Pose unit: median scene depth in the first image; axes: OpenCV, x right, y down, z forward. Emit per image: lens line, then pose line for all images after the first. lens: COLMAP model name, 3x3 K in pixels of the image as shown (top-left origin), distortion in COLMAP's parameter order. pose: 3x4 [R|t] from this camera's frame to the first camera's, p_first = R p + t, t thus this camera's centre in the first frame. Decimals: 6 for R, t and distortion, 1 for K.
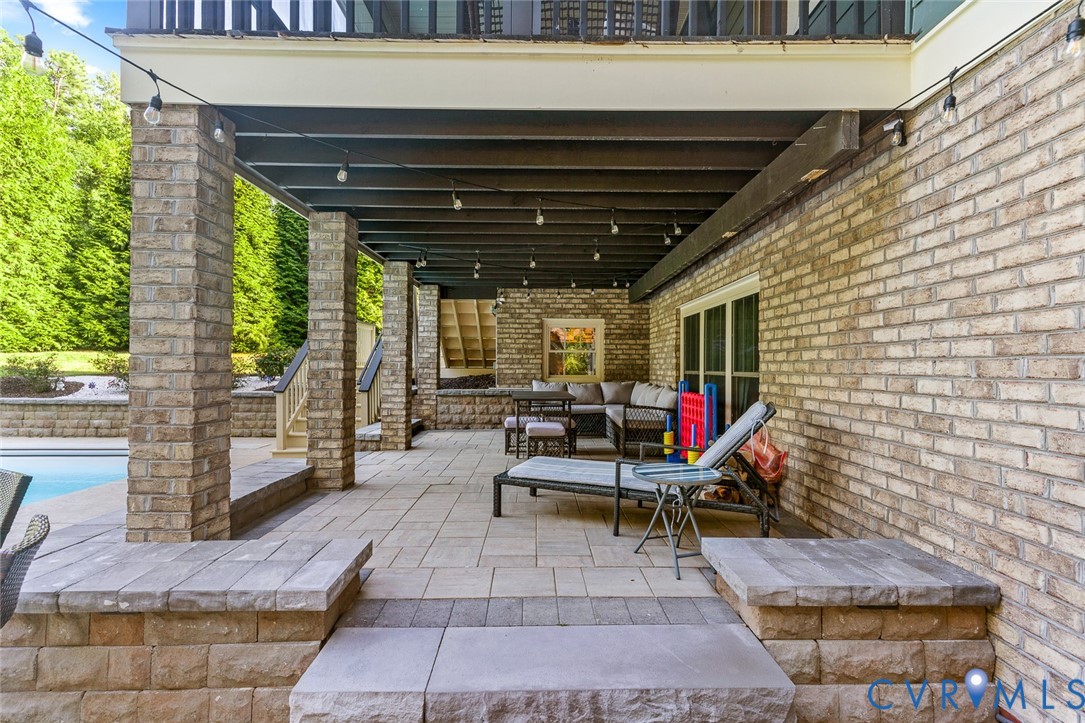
lens RADIAL K [[512.0, 0, 542.5], [0, 512.0, 361.5], [0, 0, 1]] dist [0.016796, 0.000214]
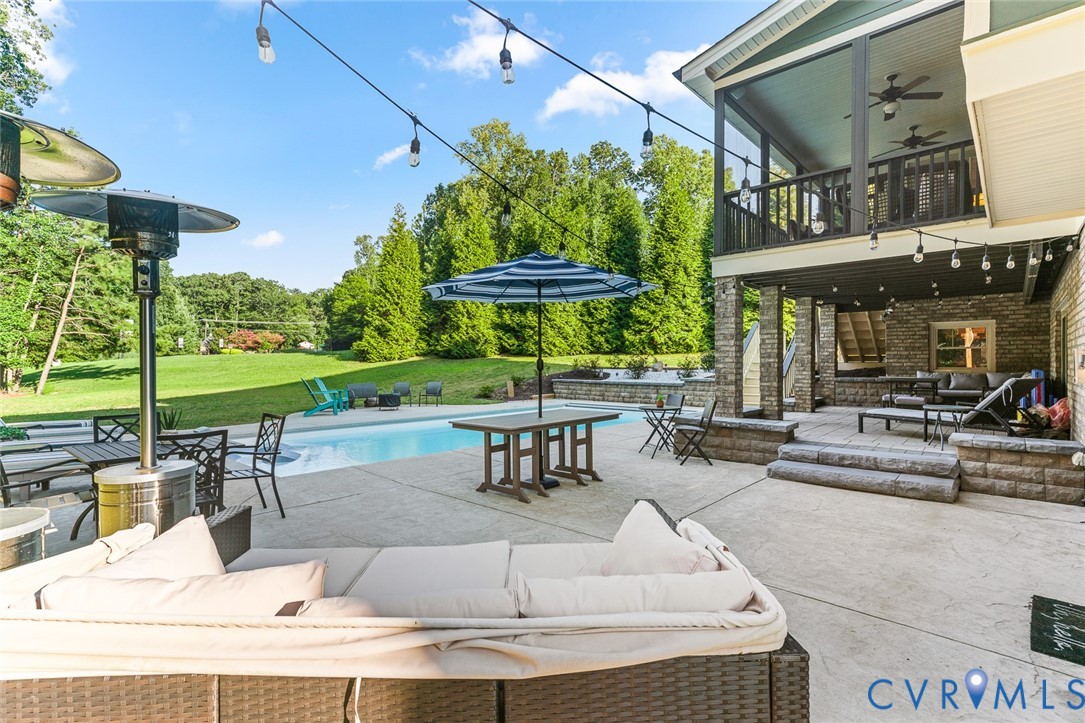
lens RADIAL K [[512.0, 0, 542.5], [0, 512.0, 361.5], [0, 0, 1]] dist [0.016796, 0.000214]
pose [[0.737489, -0.009391, -0.675293, 0.157345], [0.013053, 0.999915, 0.000351, -0.000480], [0.675233, -0.009073, 0.737549, -0.590155]]
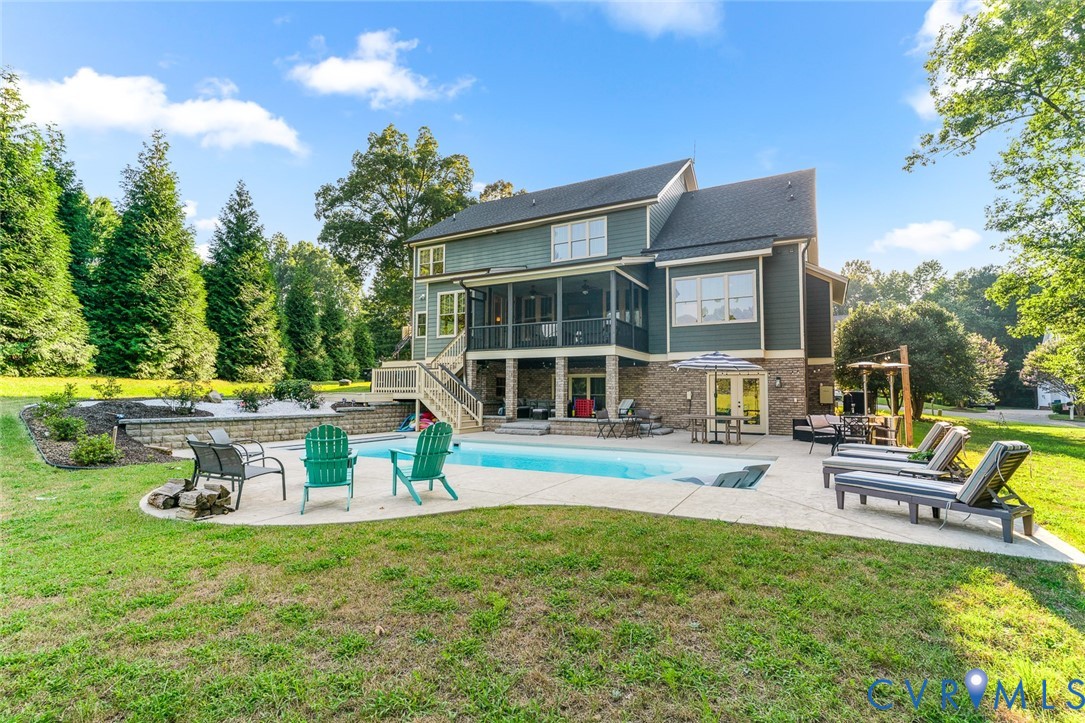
lens RADIAL K [[512.0, 0, 542.5], [0, 512.0, 361.5], [0, 0, 1]] dist [0.016796, 0.000214]
pose [[0.477975, 0.055144, 0.876641, -2.137115], [-0.009086, 0.998284, -0.057842, -0.000441], [-0.878326, 0.019682, 0.477656, -0.410262]]
